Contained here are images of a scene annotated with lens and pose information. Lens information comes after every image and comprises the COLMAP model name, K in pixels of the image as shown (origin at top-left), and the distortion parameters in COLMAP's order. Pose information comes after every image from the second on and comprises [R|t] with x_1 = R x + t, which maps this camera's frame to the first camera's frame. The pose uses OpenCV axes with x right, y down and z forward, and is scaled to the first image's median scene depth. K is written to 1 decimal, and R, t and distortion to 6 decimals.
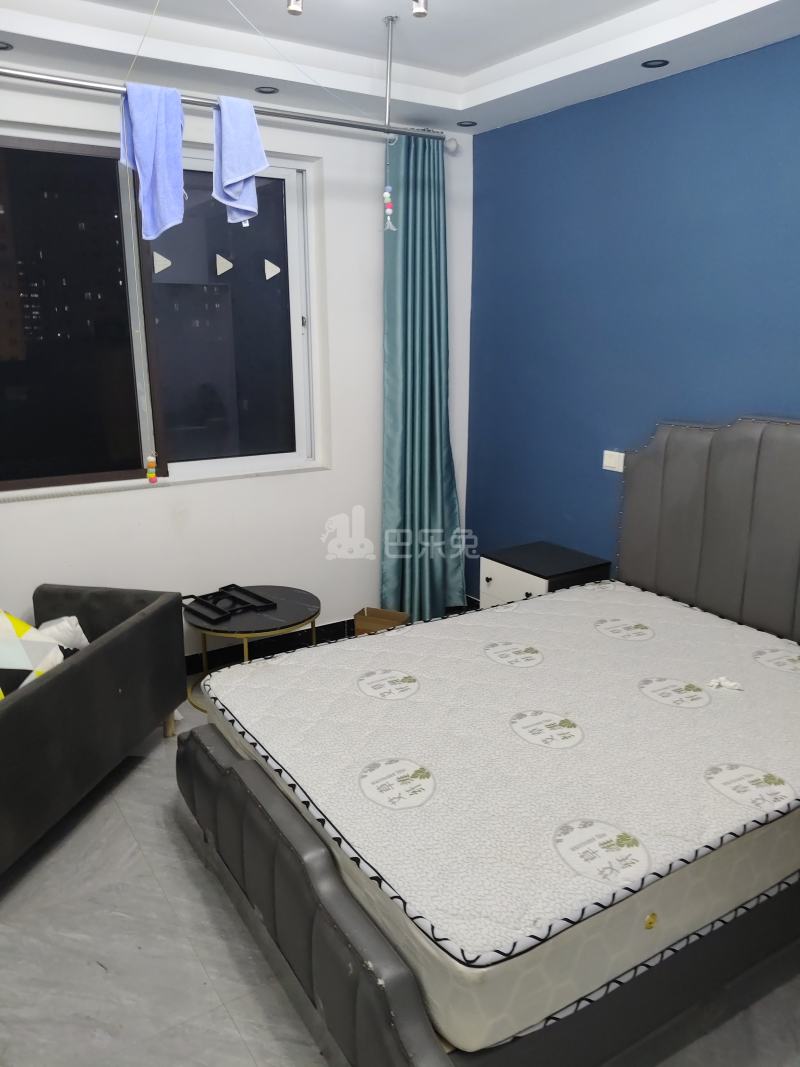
lens RADIAL K [[807.2, 0, 398.1], [0, 807.2, 529.8], [0, 0, 1]] dist [0.097430, -0.179694]
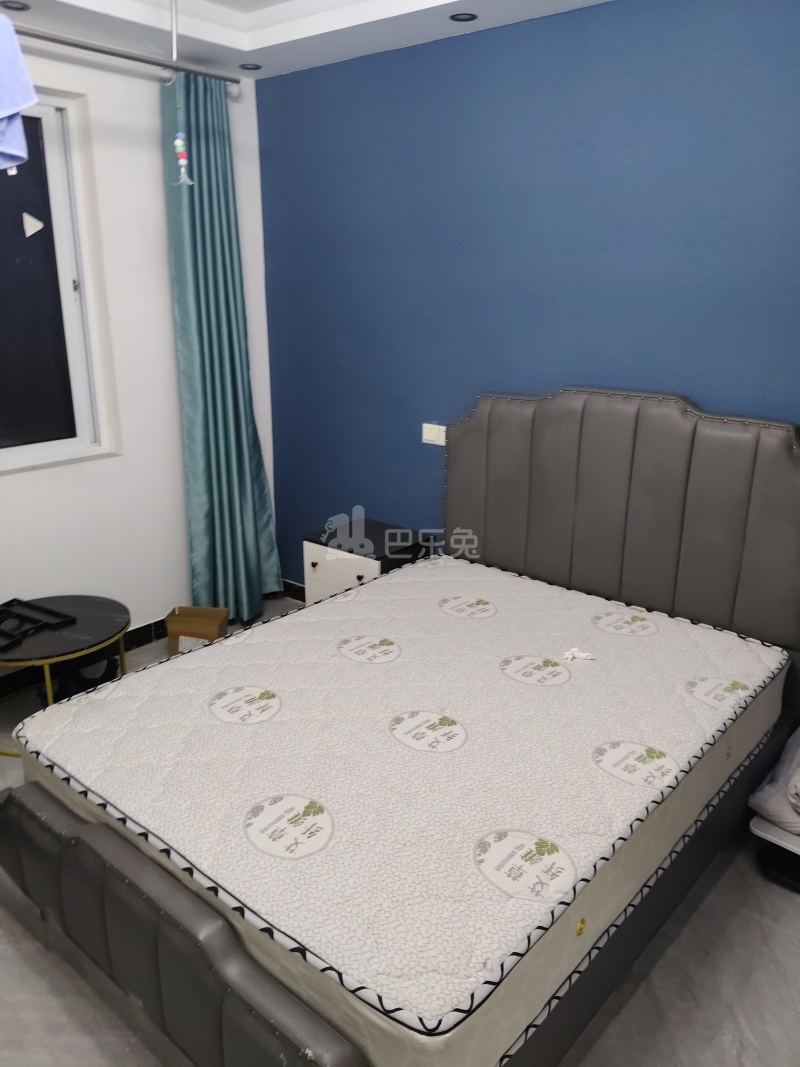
lens RADIAL K [[807.2, 0, 398.1], [0, 807.2, 529.8], [0, 0, 1]] dist [0.097430, -0.179694]
pose [[0.954043, -0.082760, 0.288016, -0.092777], [0.067985, 0.995823, 0.060947, -0.044191], [-0.291857, -0.038565, 0.955684, 0.100758]]
